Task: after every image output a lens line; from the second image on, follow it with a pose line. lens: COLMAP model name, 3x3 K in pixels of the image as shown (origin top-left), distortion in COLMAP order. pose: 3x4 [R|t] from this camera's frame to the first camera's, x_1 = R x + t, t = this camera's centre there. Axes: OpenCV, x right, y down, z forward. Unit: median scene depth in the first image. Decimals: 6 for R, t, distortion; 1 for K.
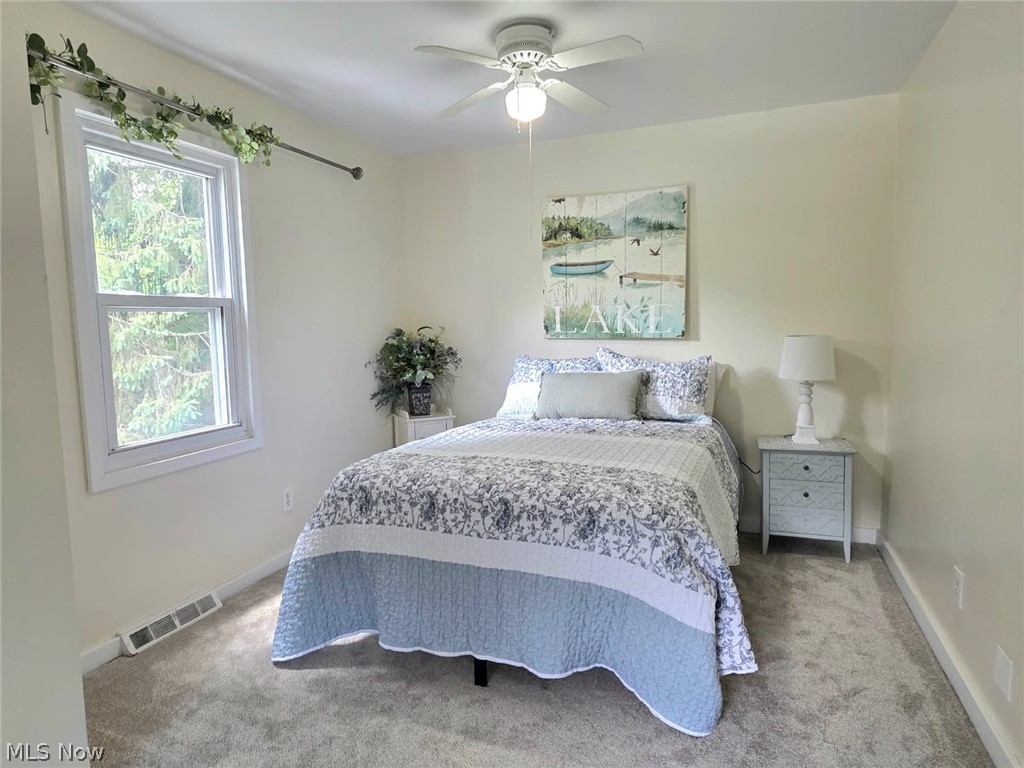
lens RADIAL K [[627.0, 0, 508.1], [0, 627.0, 379.7], [0, 0, 1]] dist [0.001160, -0.000962]
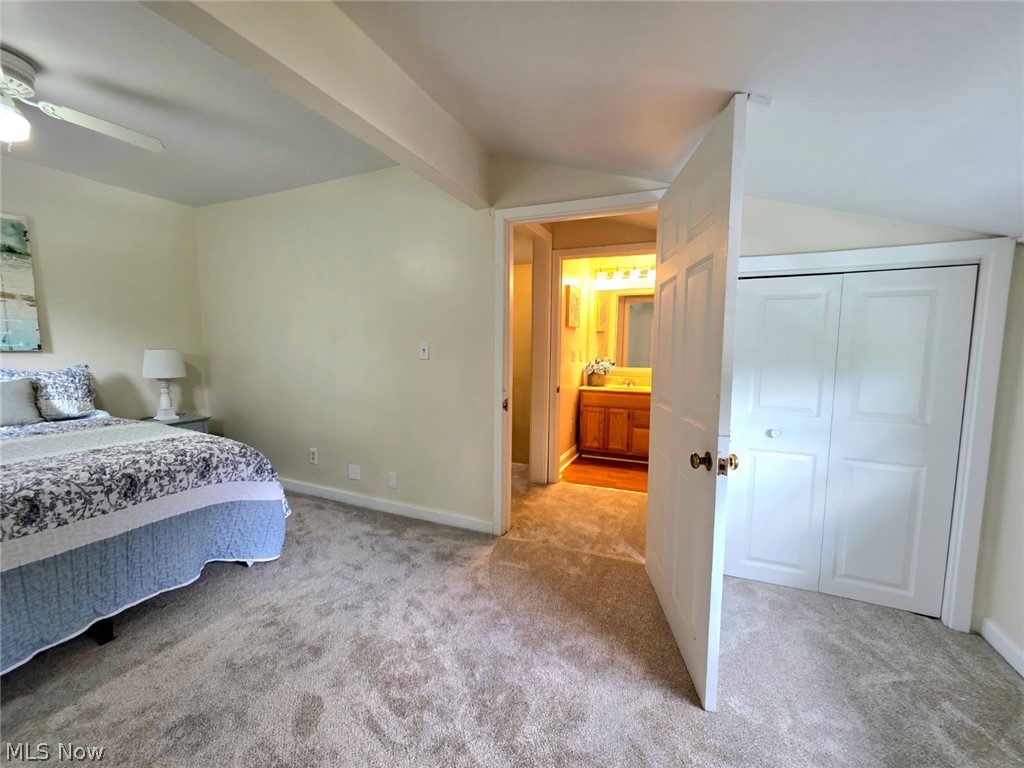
lens RADIAL K [[413.2, 0, 512.0], [0, 413.2, 384.0], [0, 0, 1]] dist [0.000447, -0.000023]
pose [[0.043167, -0.077778, 0.996036, -0.770170], [0.078360, 0.994157, 0.074235, 0.010121], [-0.995990, 0.074845, 0.049010, 0.177730]]
